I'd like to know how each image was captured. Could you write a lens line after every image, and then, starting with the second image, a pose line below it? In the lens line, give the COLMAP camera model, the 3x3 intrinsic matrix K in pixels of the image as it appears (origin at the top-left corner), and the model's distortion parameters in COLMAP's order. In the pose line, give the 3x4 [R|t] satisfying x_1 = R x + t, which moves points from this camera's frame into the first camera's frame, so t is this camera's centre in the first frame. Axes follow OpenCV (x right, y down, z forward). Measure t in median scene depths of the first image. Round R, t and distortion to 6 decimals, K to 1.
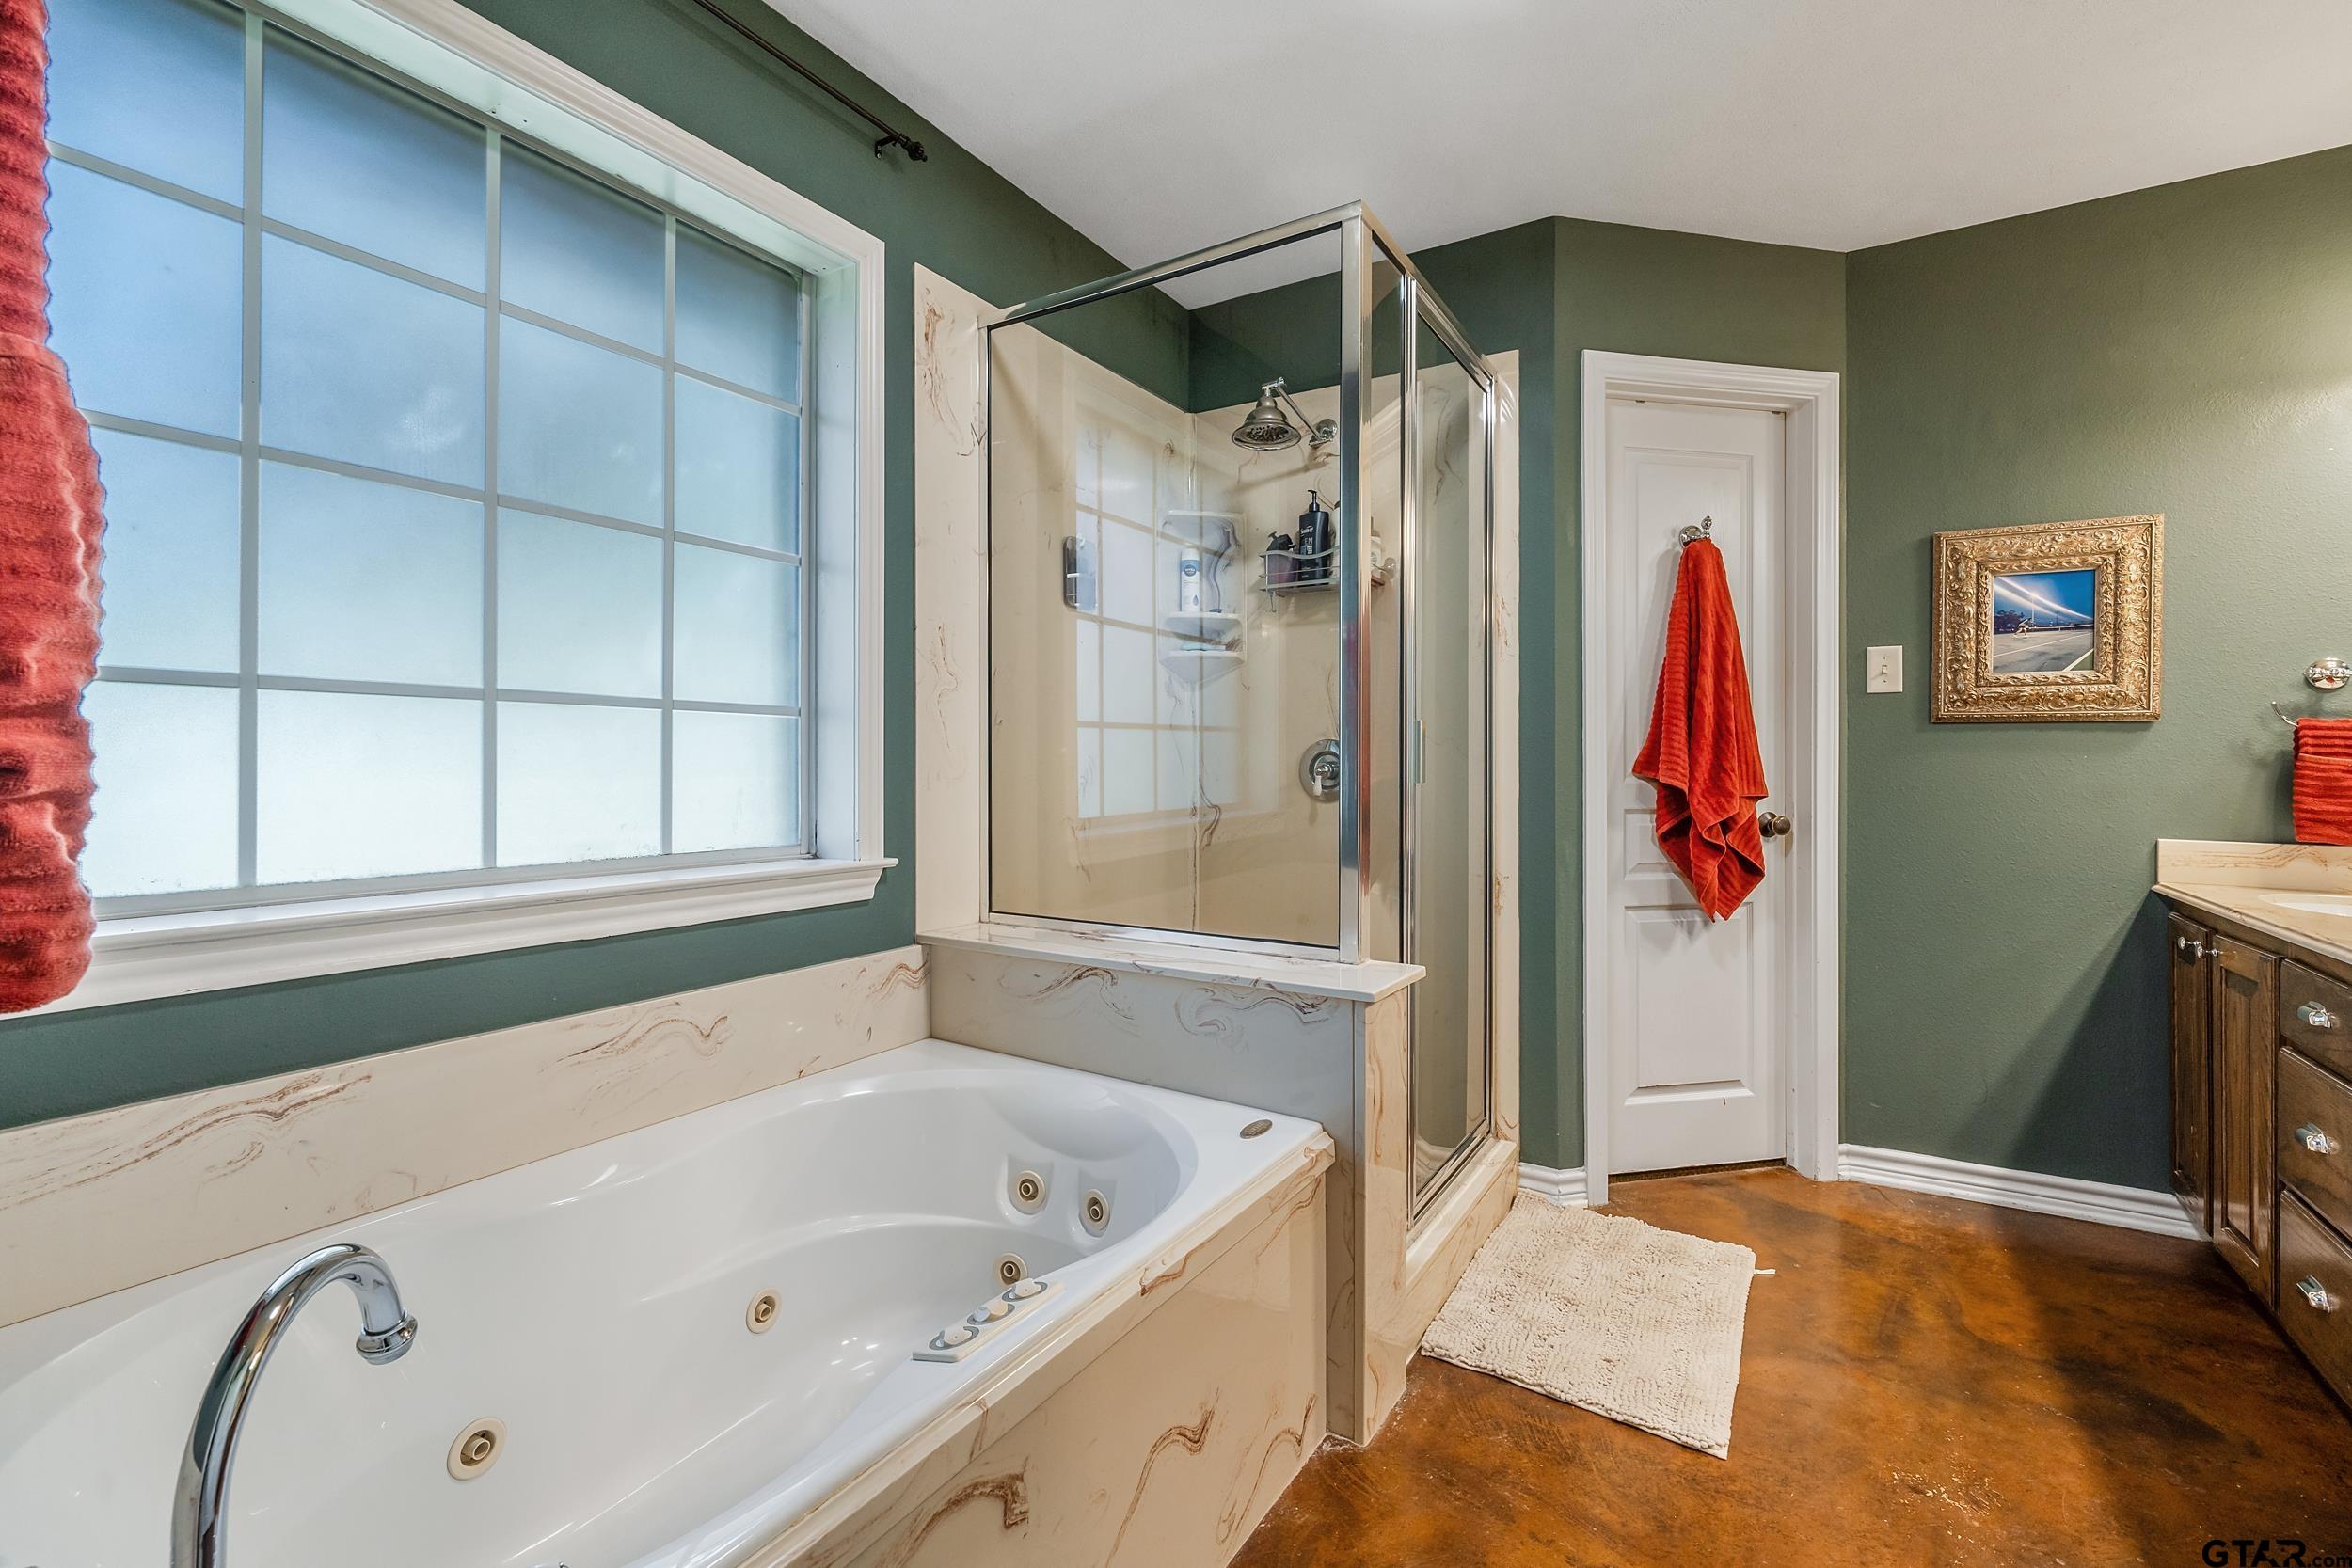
lens RADIAL K [[1022.9, 0, 1179.1], [0, 1022.9, 764.4], [0, 0, 1]] dist [0.001295, -0.001030]
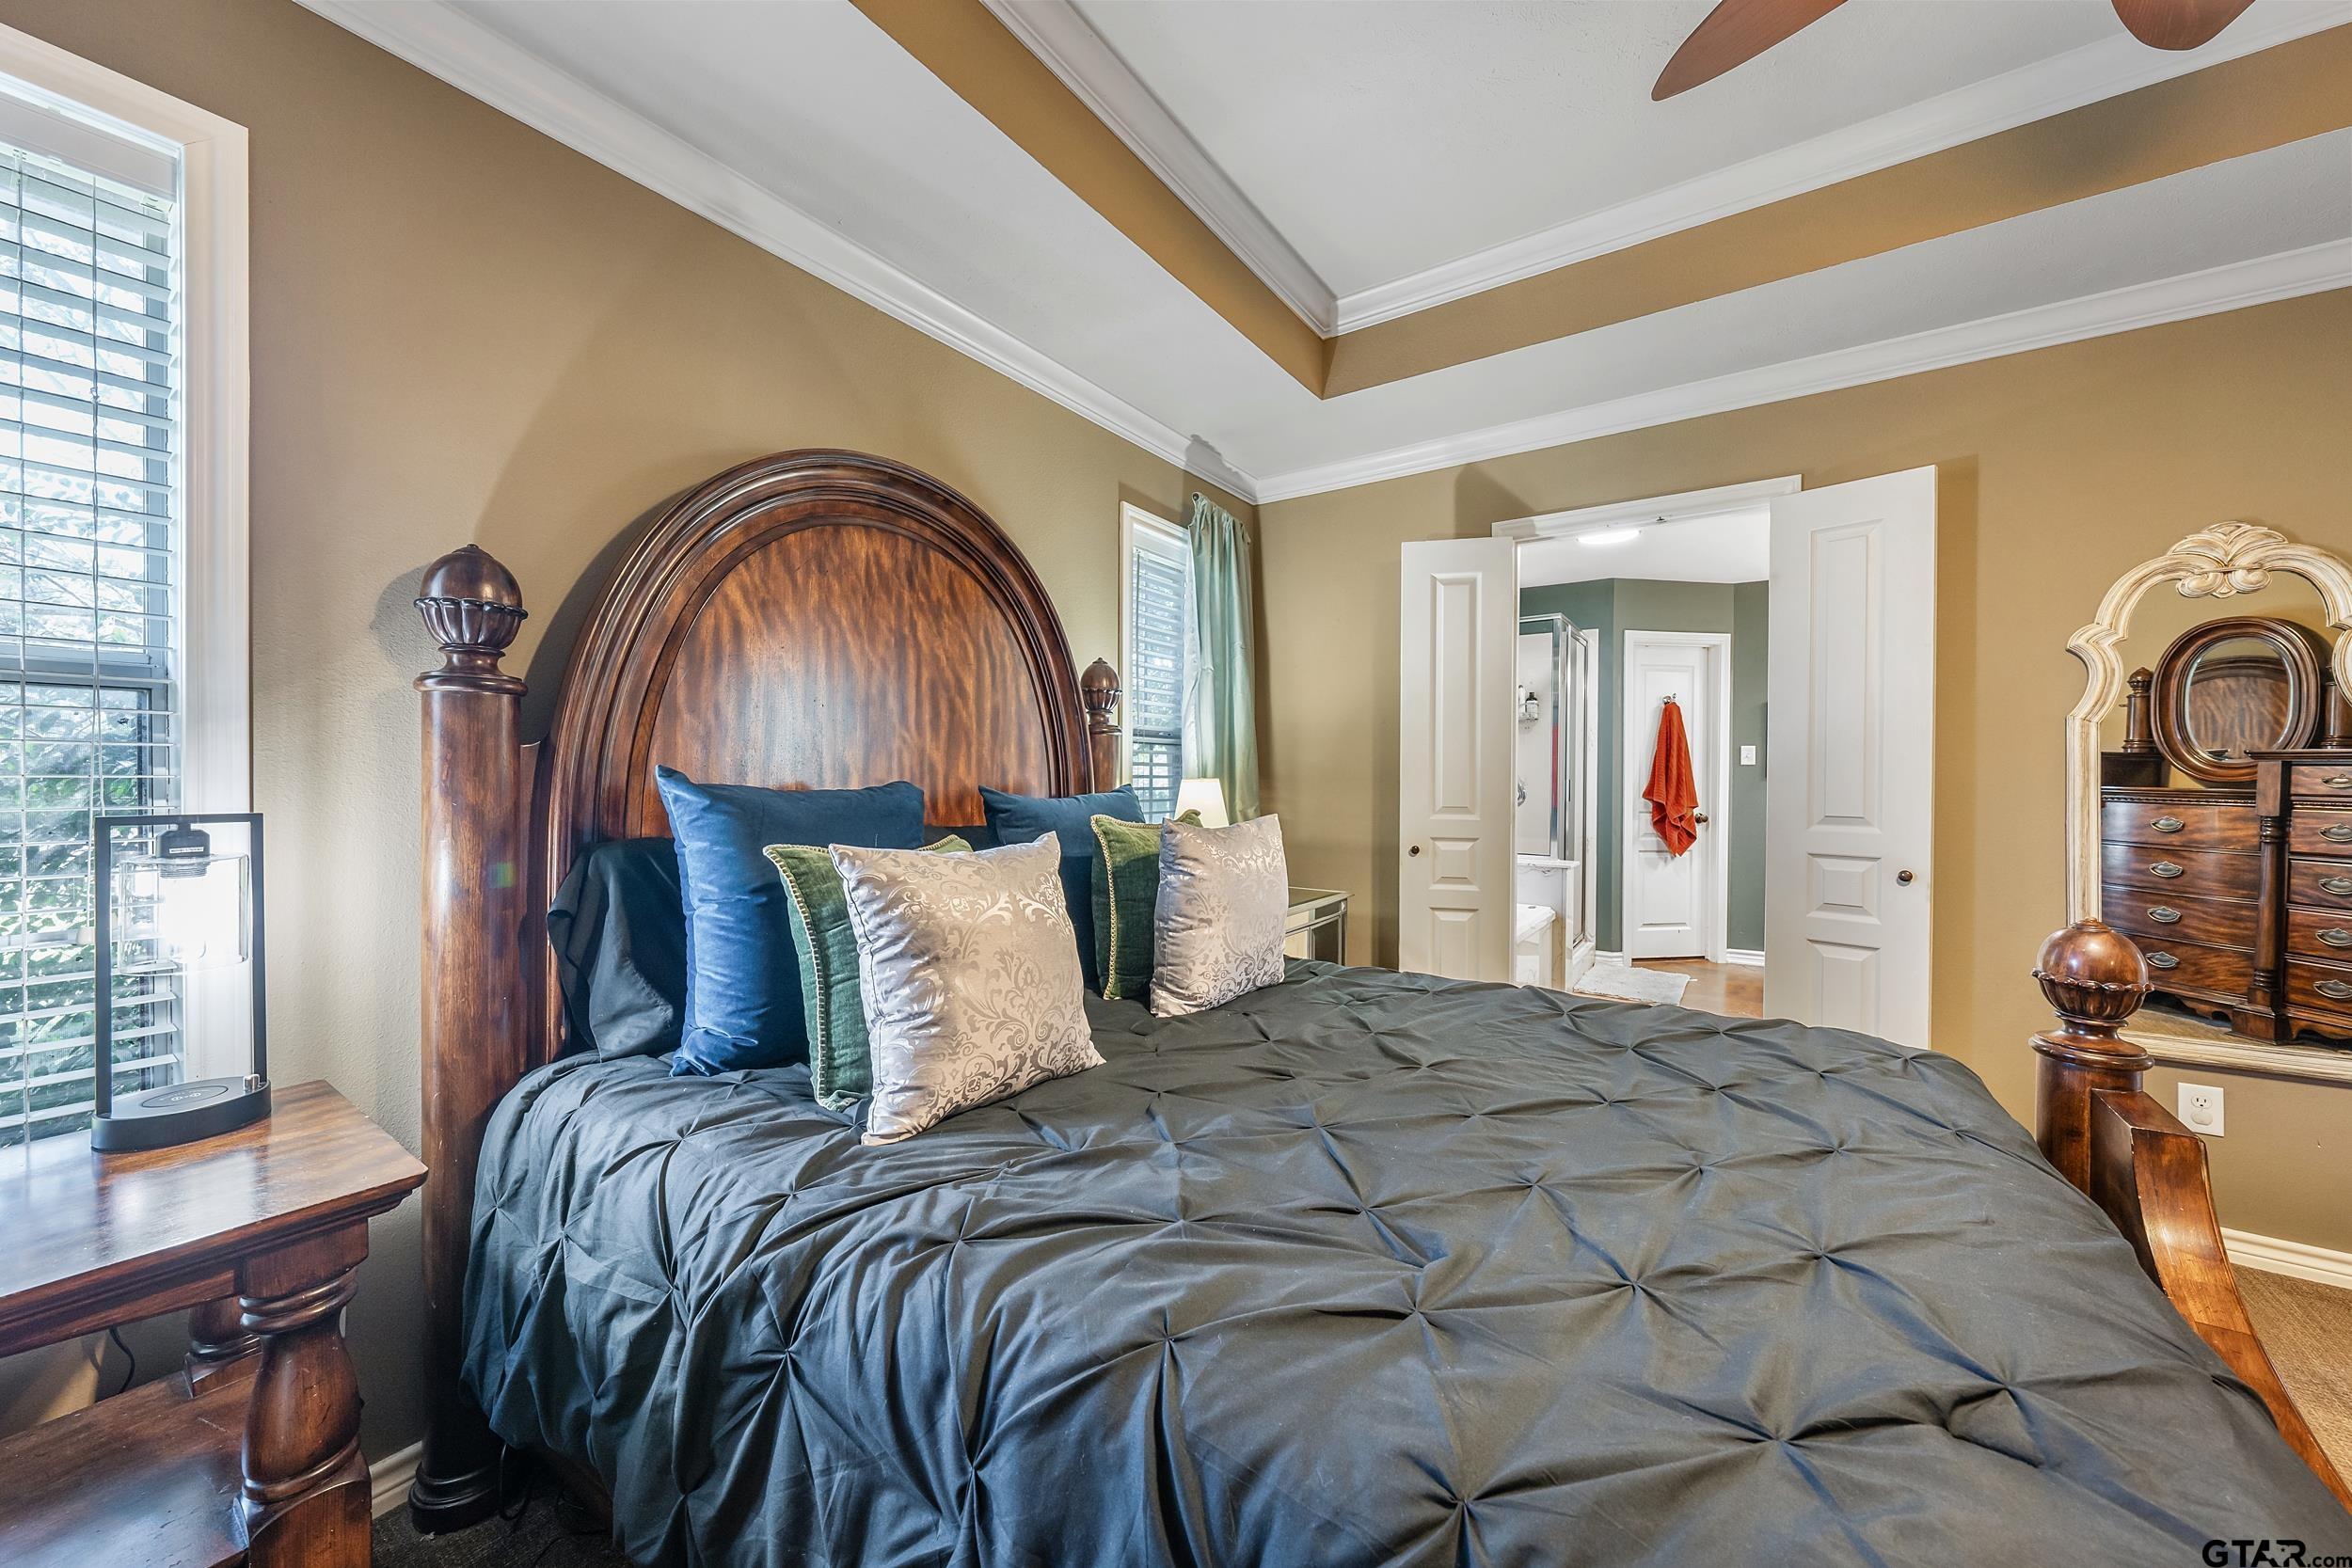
lens RADIAL K [[859.9, 0, 1173.2], [0, 859.9, 784.7], [0, 0, 1]] dist [-0.000258, -0.000072]
pose [[0.998970, 0.005239, -0.045061, -0.659826], [-0.004887, 0.999957, 0.007925, -0.035167], [0.045101, -0.007696, 0.998953, -1.246861]]
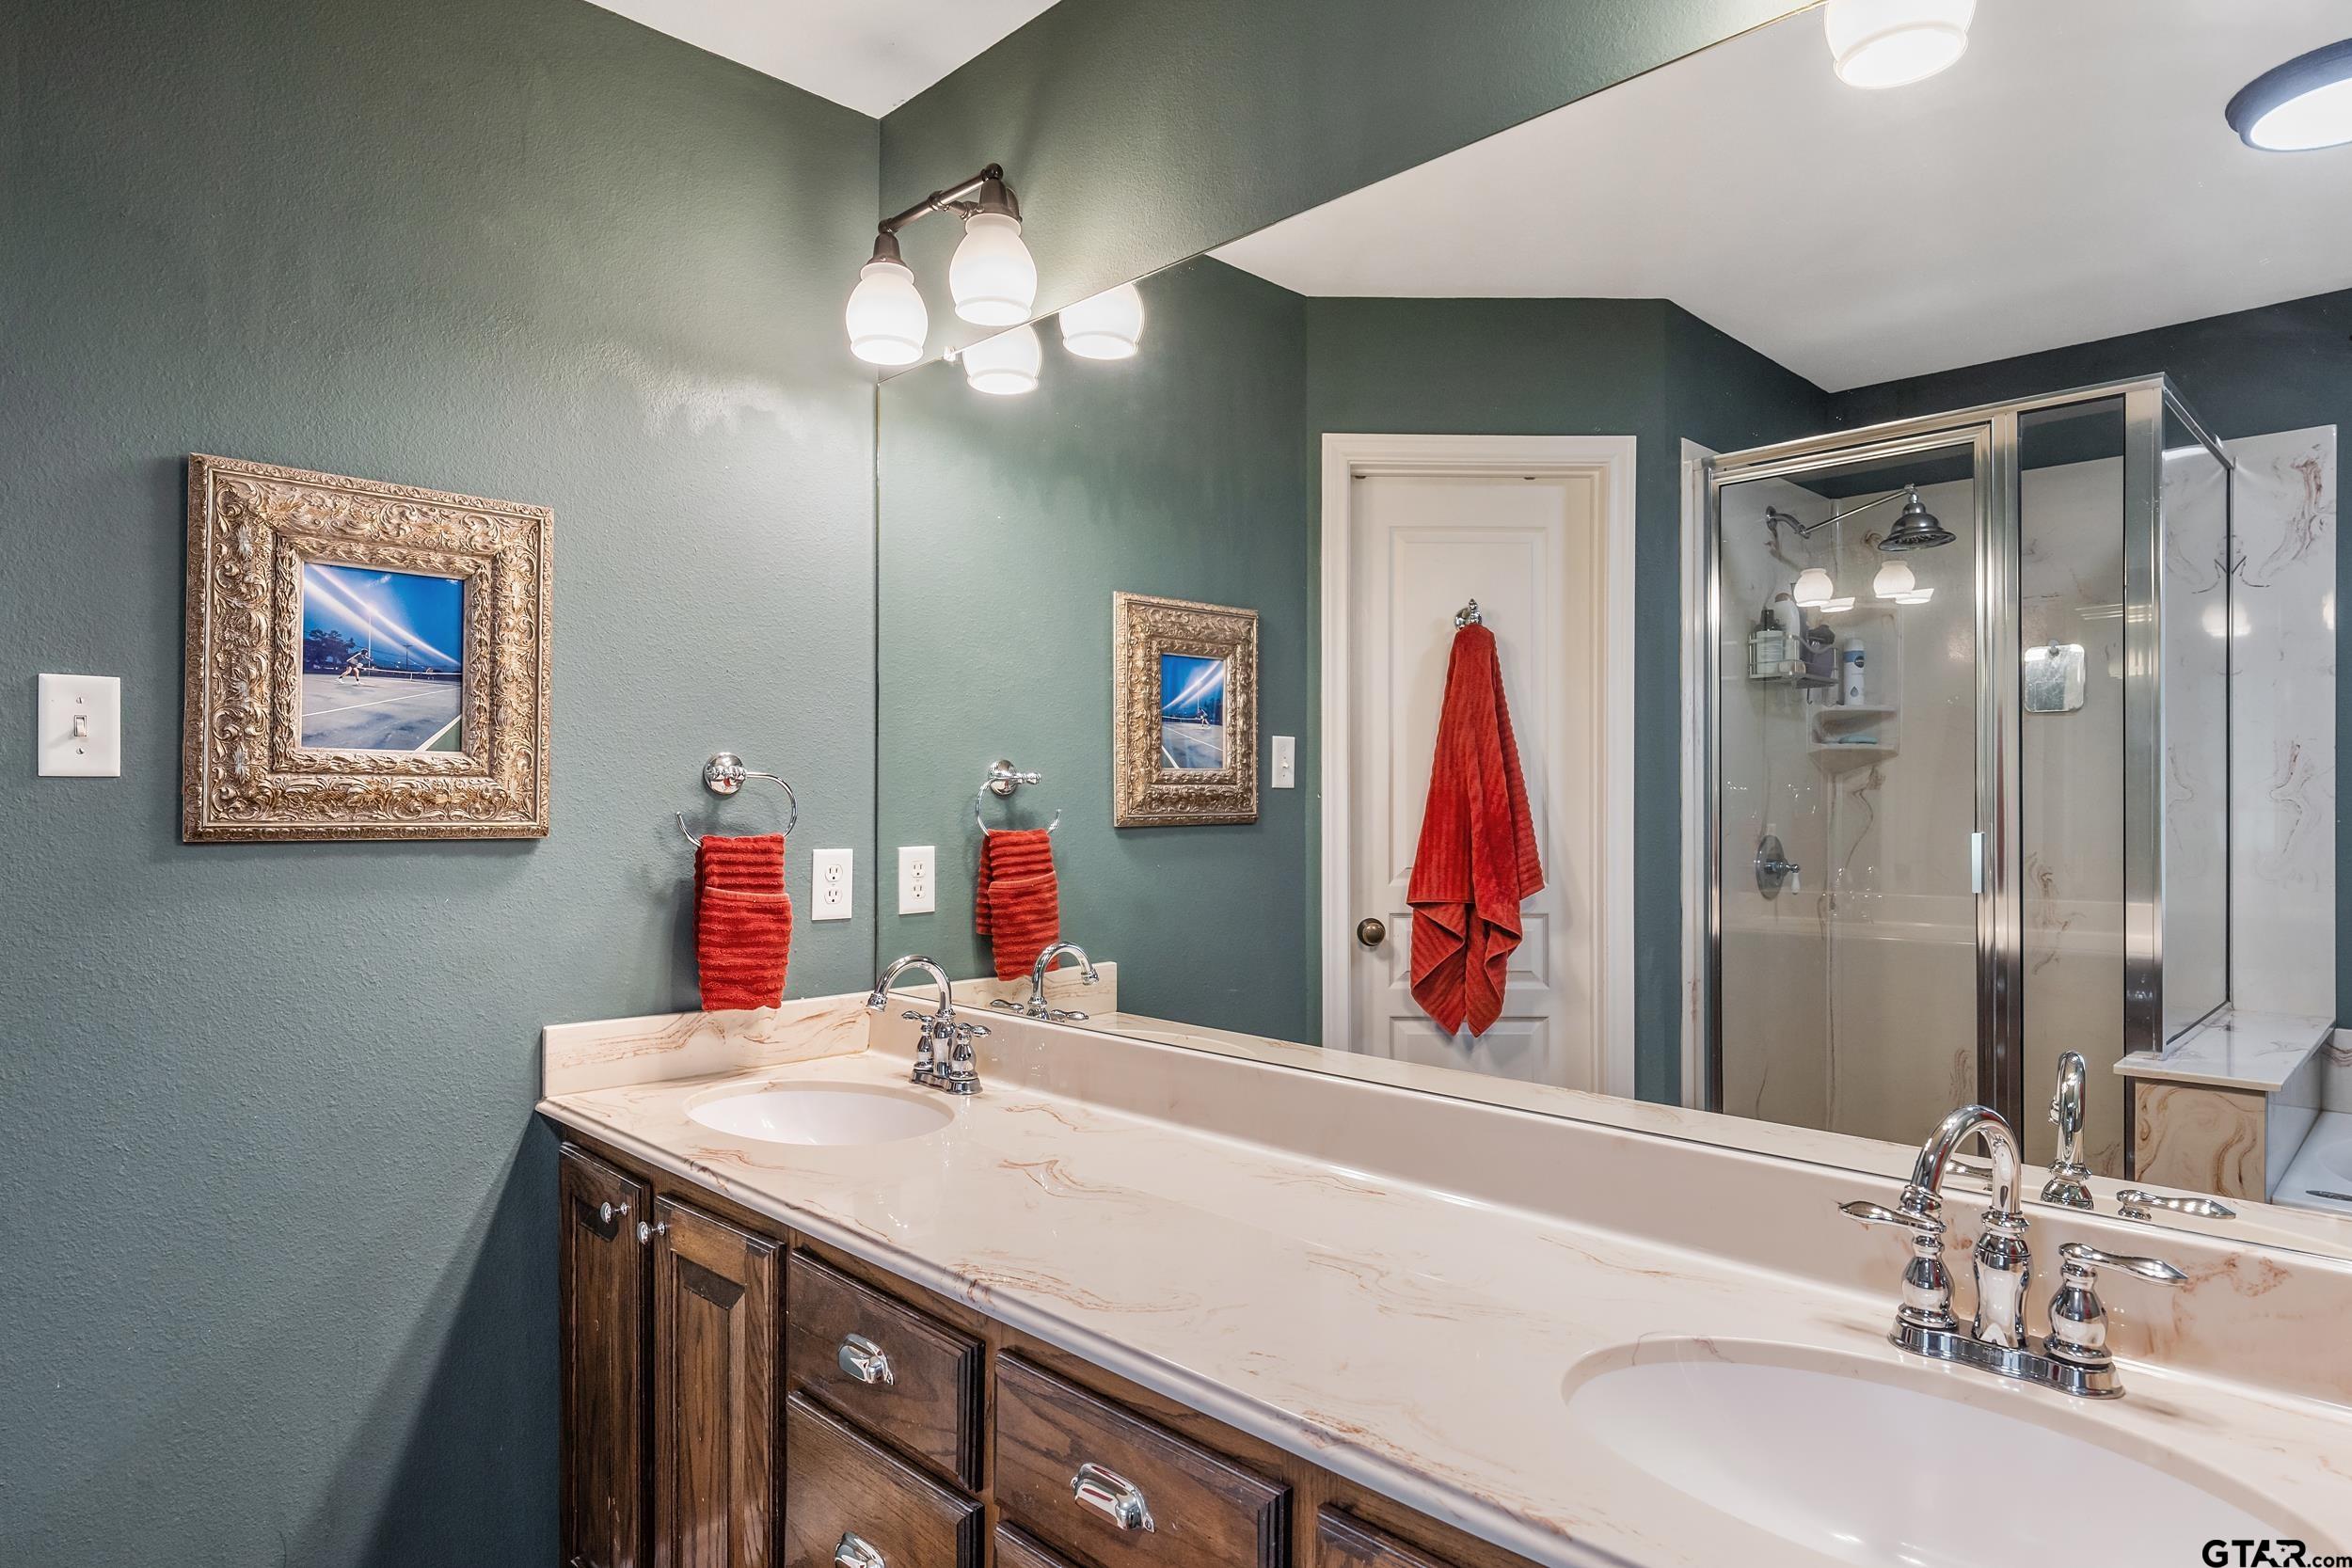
lens RADIAL K [[1350.2, 0, 1177.0], [0, 1350.2, 781.6], [0, 0, 1]] dist [0.006393, -0.000954]
pose [[0.231989, 0.005720, 0.972702, 0.234207], [0.000630, 0.999982, -0.006030, -0.069217], [-0.972718, 0.002012, 0.231981, 0.417458]]
